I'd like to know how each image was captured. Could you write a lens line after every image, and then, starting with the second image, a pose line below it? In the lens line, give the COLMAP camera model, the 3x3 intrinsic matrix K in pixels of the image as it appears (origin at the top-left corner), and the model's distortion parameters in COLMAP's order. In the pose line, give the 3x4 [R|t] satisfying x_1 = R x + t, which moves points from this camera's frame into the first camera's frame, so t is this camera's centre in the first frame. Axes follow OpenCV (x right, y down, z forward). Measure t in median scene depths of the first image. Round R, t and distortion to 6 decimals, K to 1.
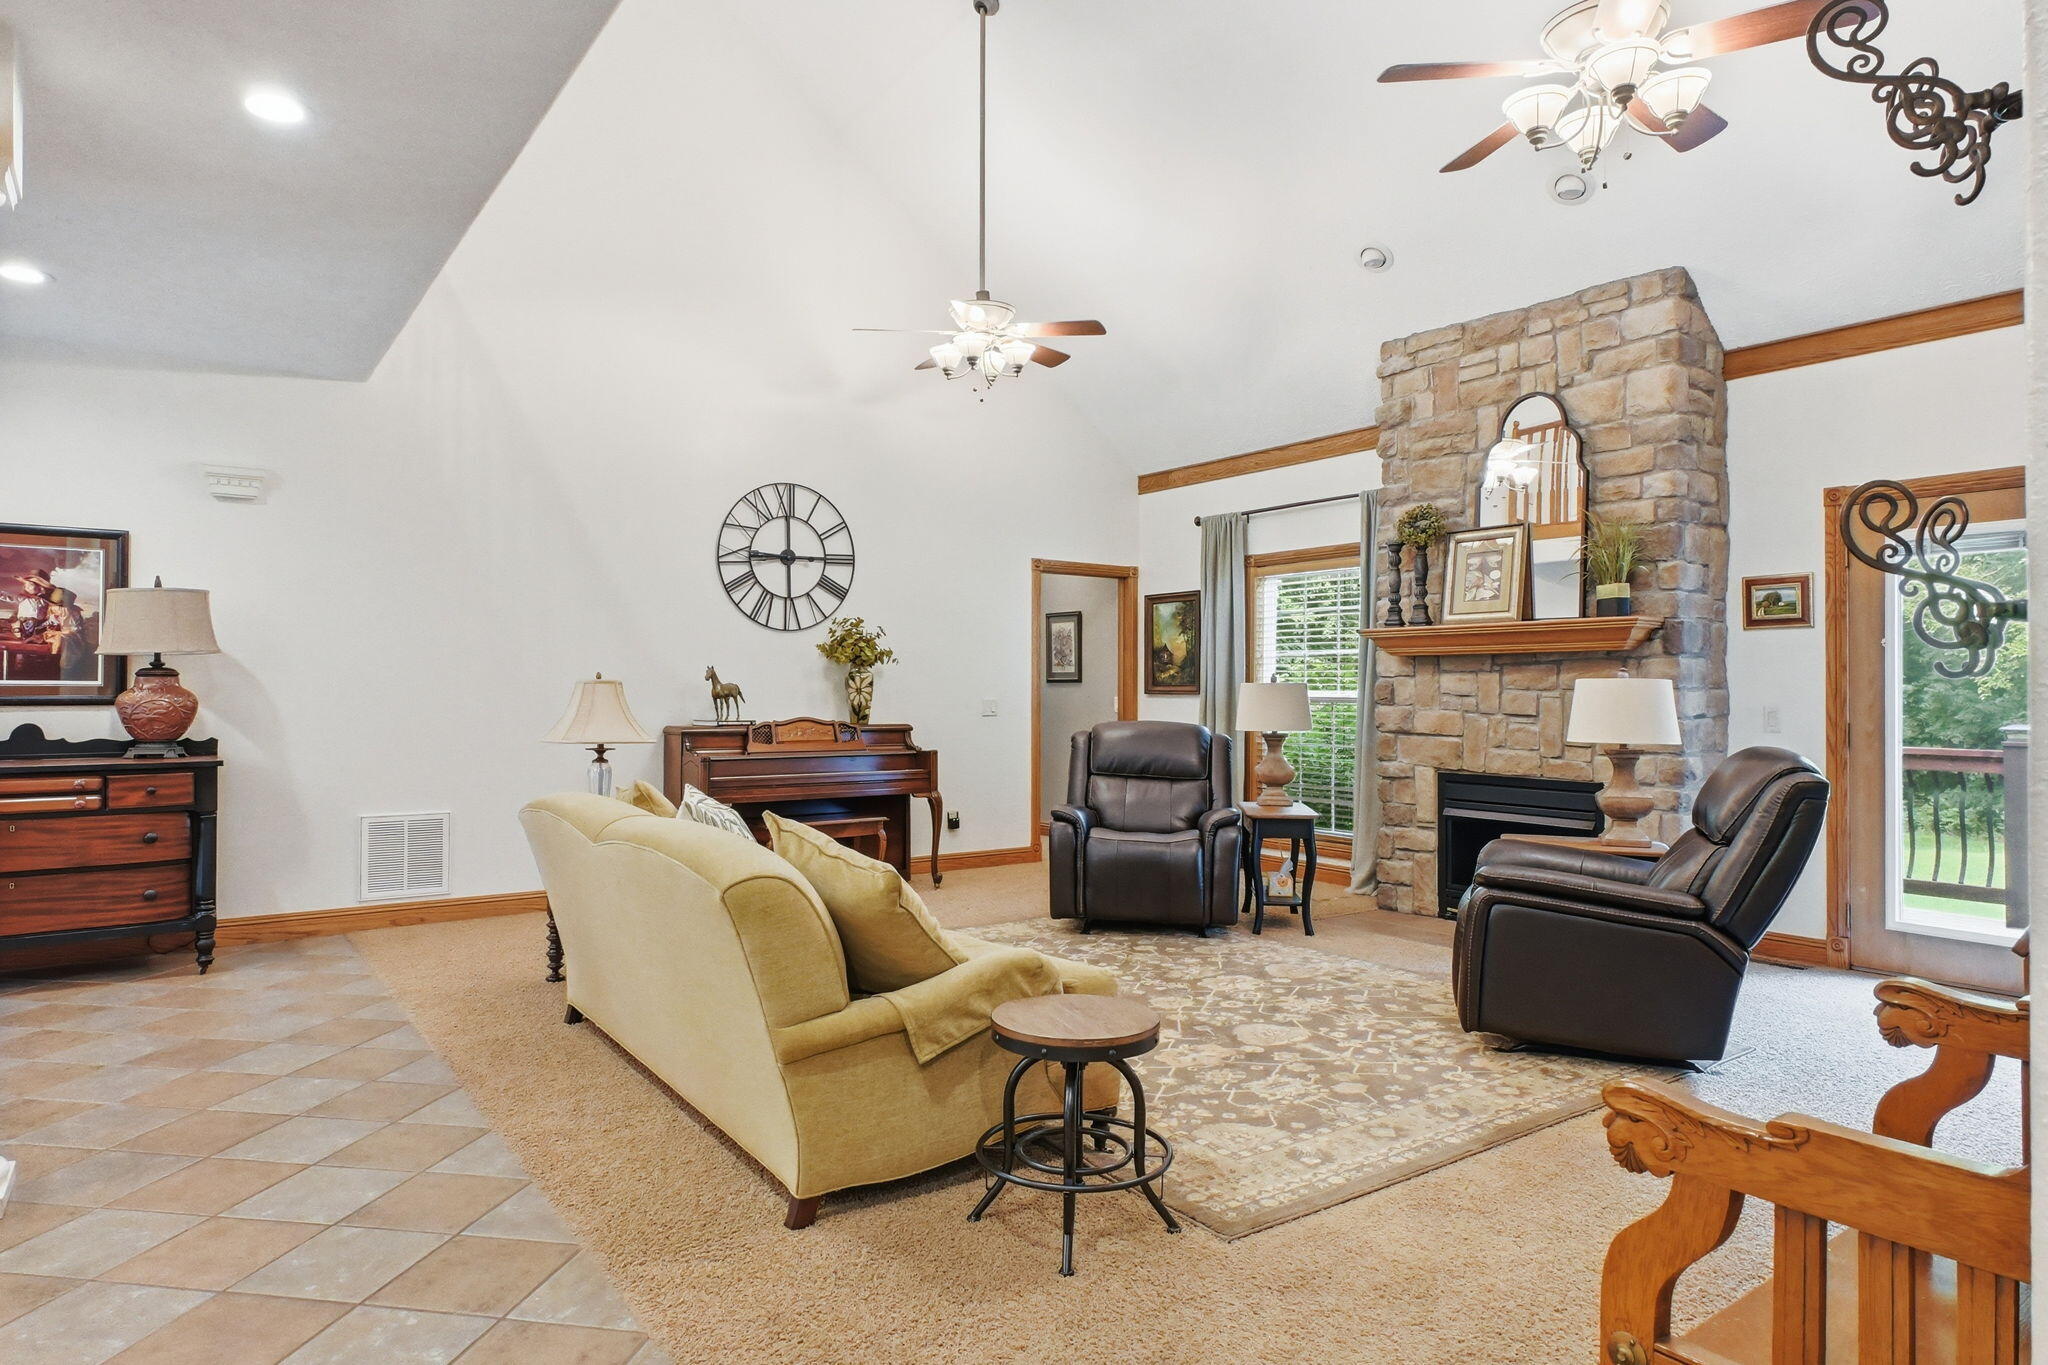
lens RADIAL K [[1180.6, 0, 1023.5], [0, 1180.6, 681.1], [0, 0, 1]] dist [-0.000890, 0.000439]
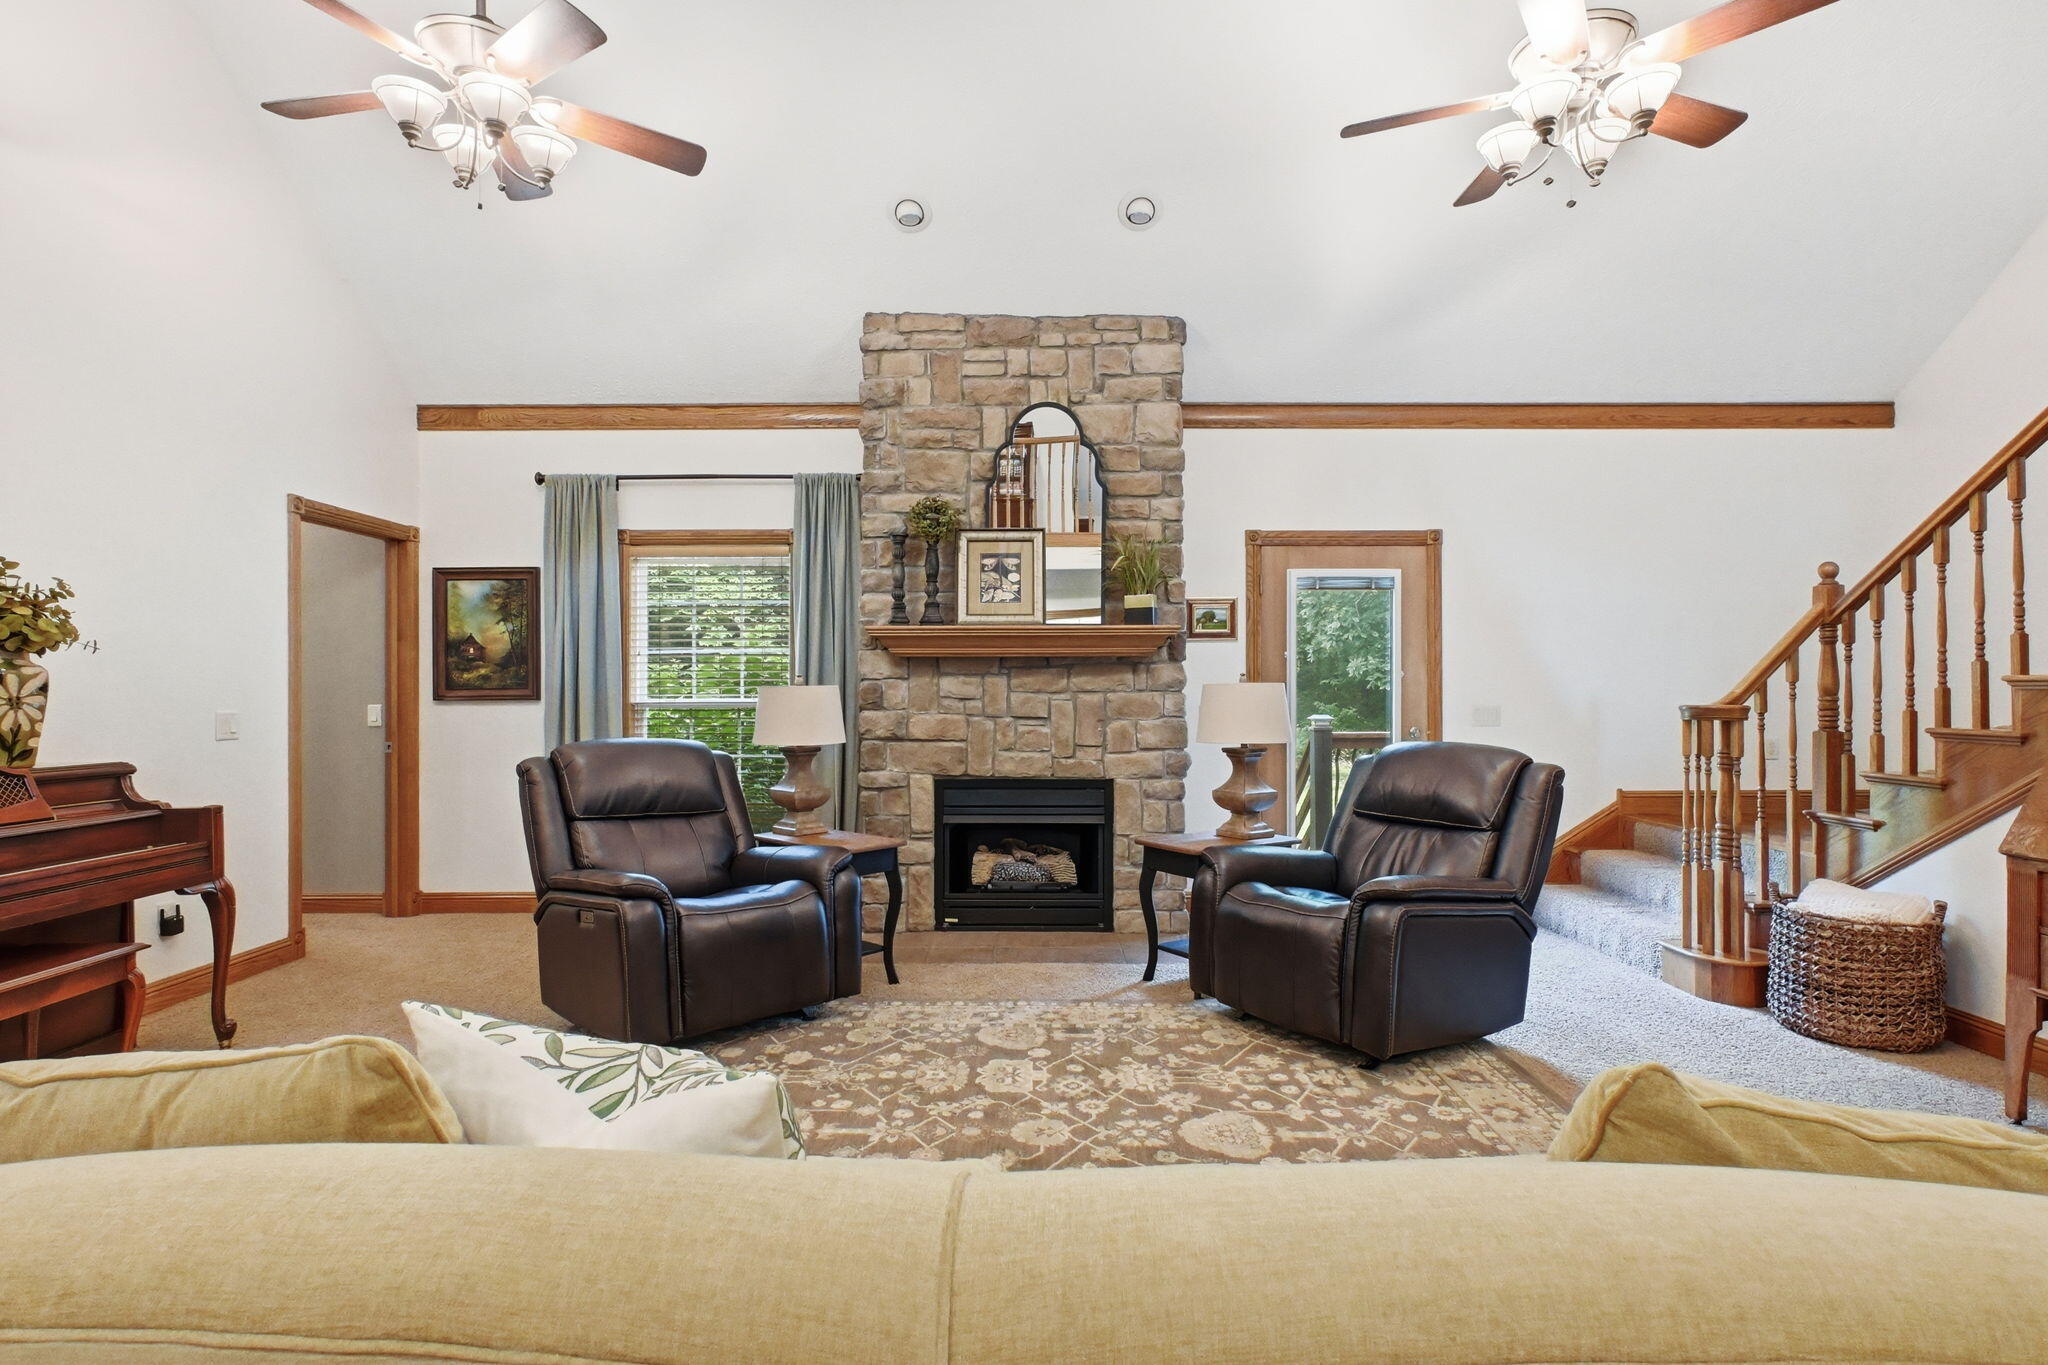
lens RADIAL K [[1009.1, 0, 1015.4], [0, 1009.1, 693.5], [0, 0, 1]] dist [0.000245, -0.000381]
pose [[0.596255, -0.007546, 0.802759, -0.276970], [-0.001637, 0.999942, 0.010616, -0.001173], [-0.802793, -0.007643, 0.596209, 0.478069]]
